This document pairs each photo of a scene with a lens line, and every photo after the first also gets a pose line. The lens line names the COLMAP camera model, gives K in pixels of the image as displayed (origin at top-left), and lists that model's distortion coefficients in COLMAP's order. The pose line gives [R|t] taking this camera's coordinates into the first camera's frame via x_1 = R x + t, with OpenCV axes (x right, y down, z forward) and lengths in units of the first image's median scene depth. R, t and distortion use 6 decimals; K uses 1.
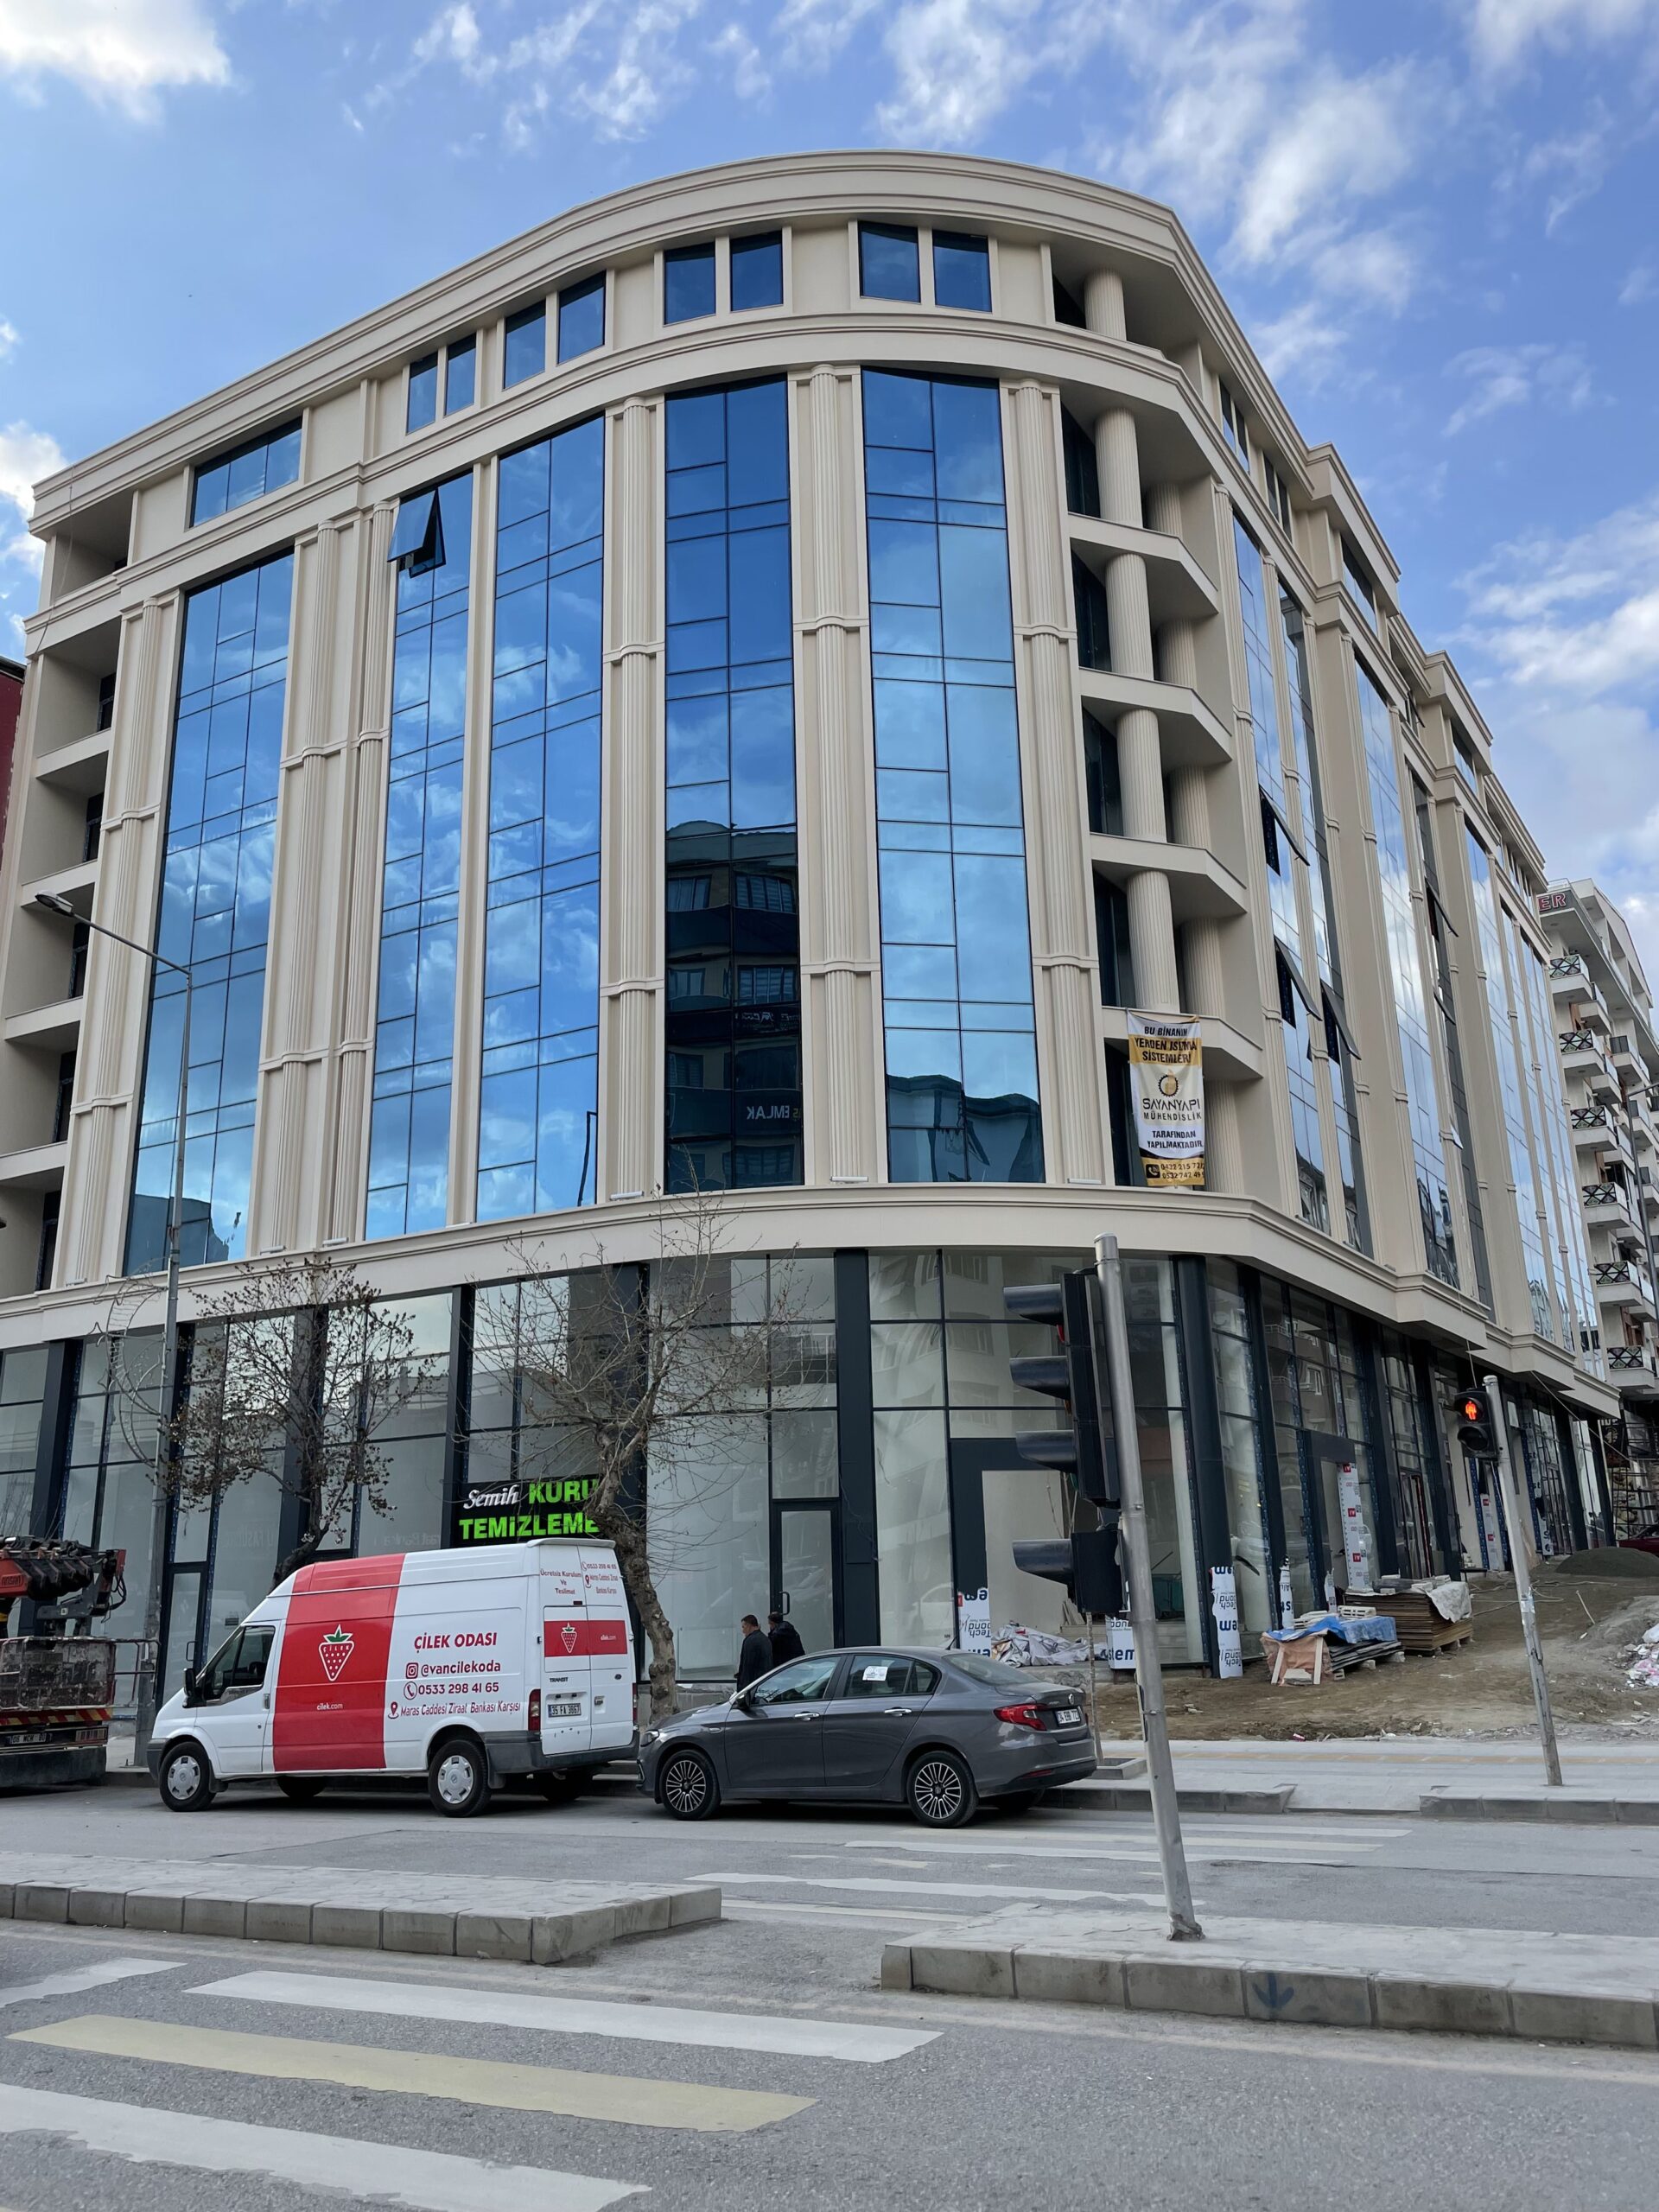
lens RADIAL K [[1690.9, 0, 829.5], [0, 1690.9, 1106.0], [0, 0, 1]] dist [0.088866, -0.127171]
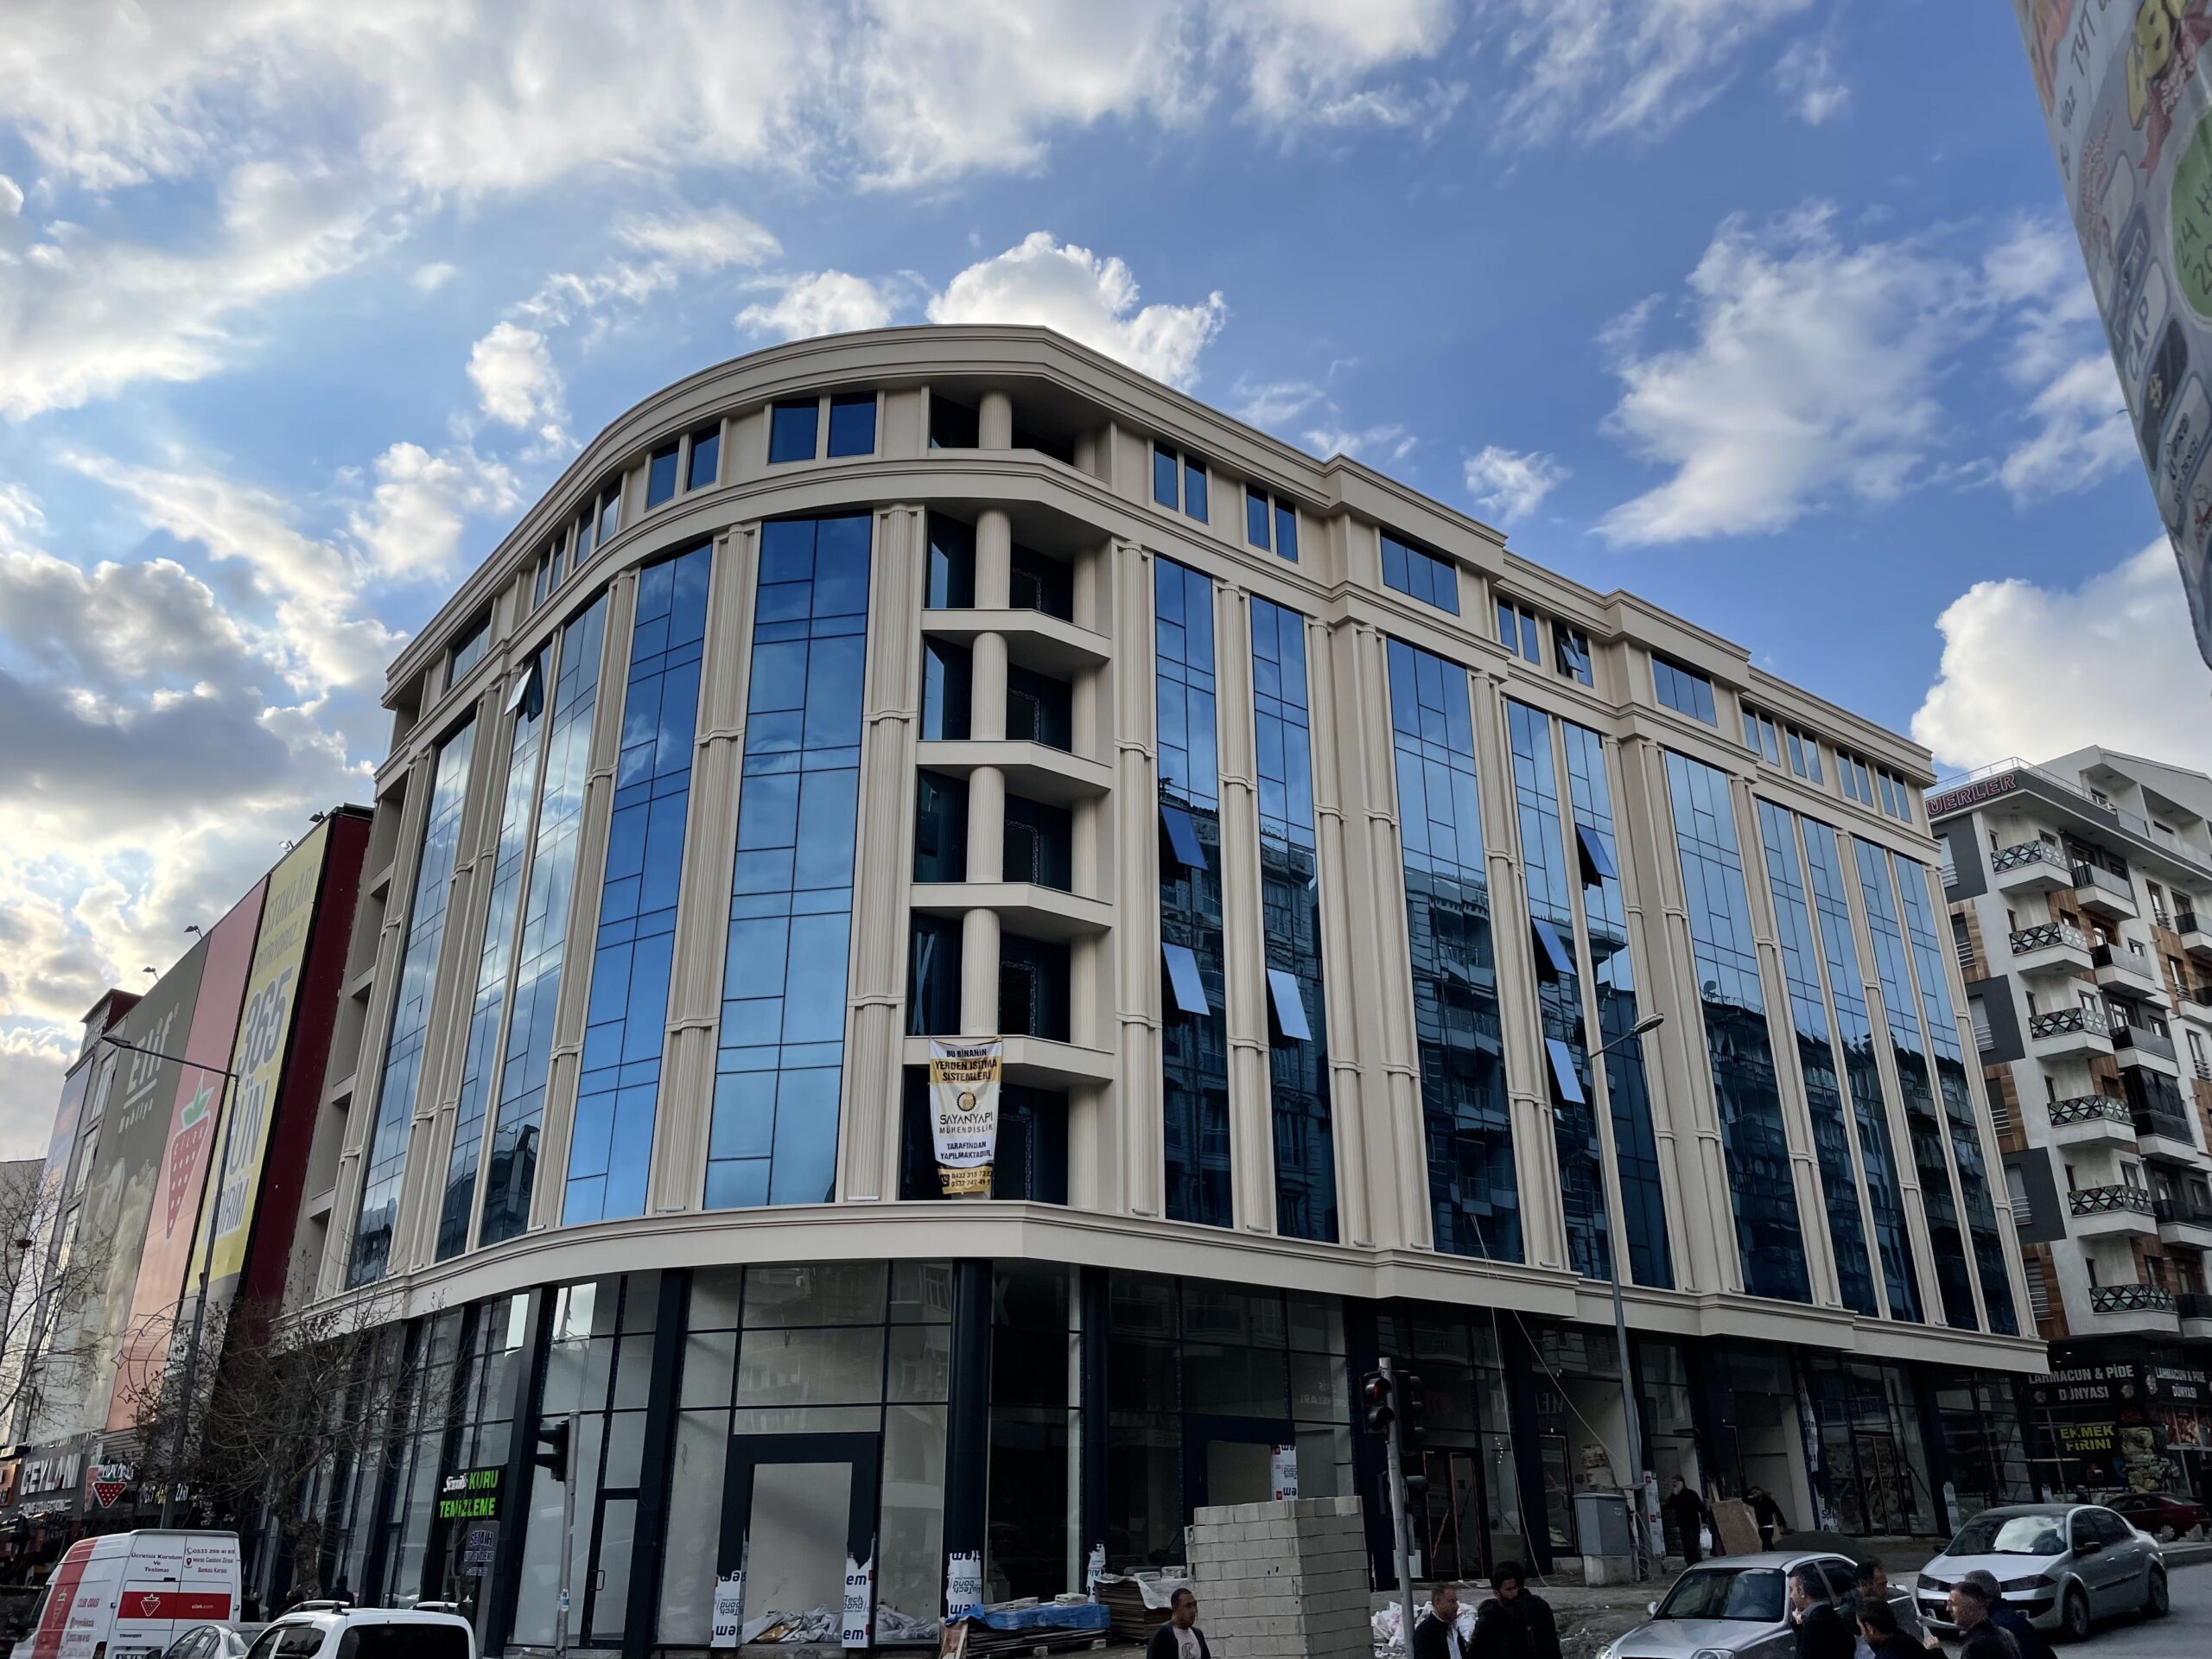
lens RADIAL K [[1690.9, 0, 1106.0], [0, 1690.9, 829.5], [0, 0, 1]] dist [0.088866, -0.127171]
pose [[0.936403, -0.118123, -0.330449, 0.677810], [0.078823, 0.988383, -0.129946, -0.037099], [0.341960, 0.095635, 0.934836, -0.040708]]
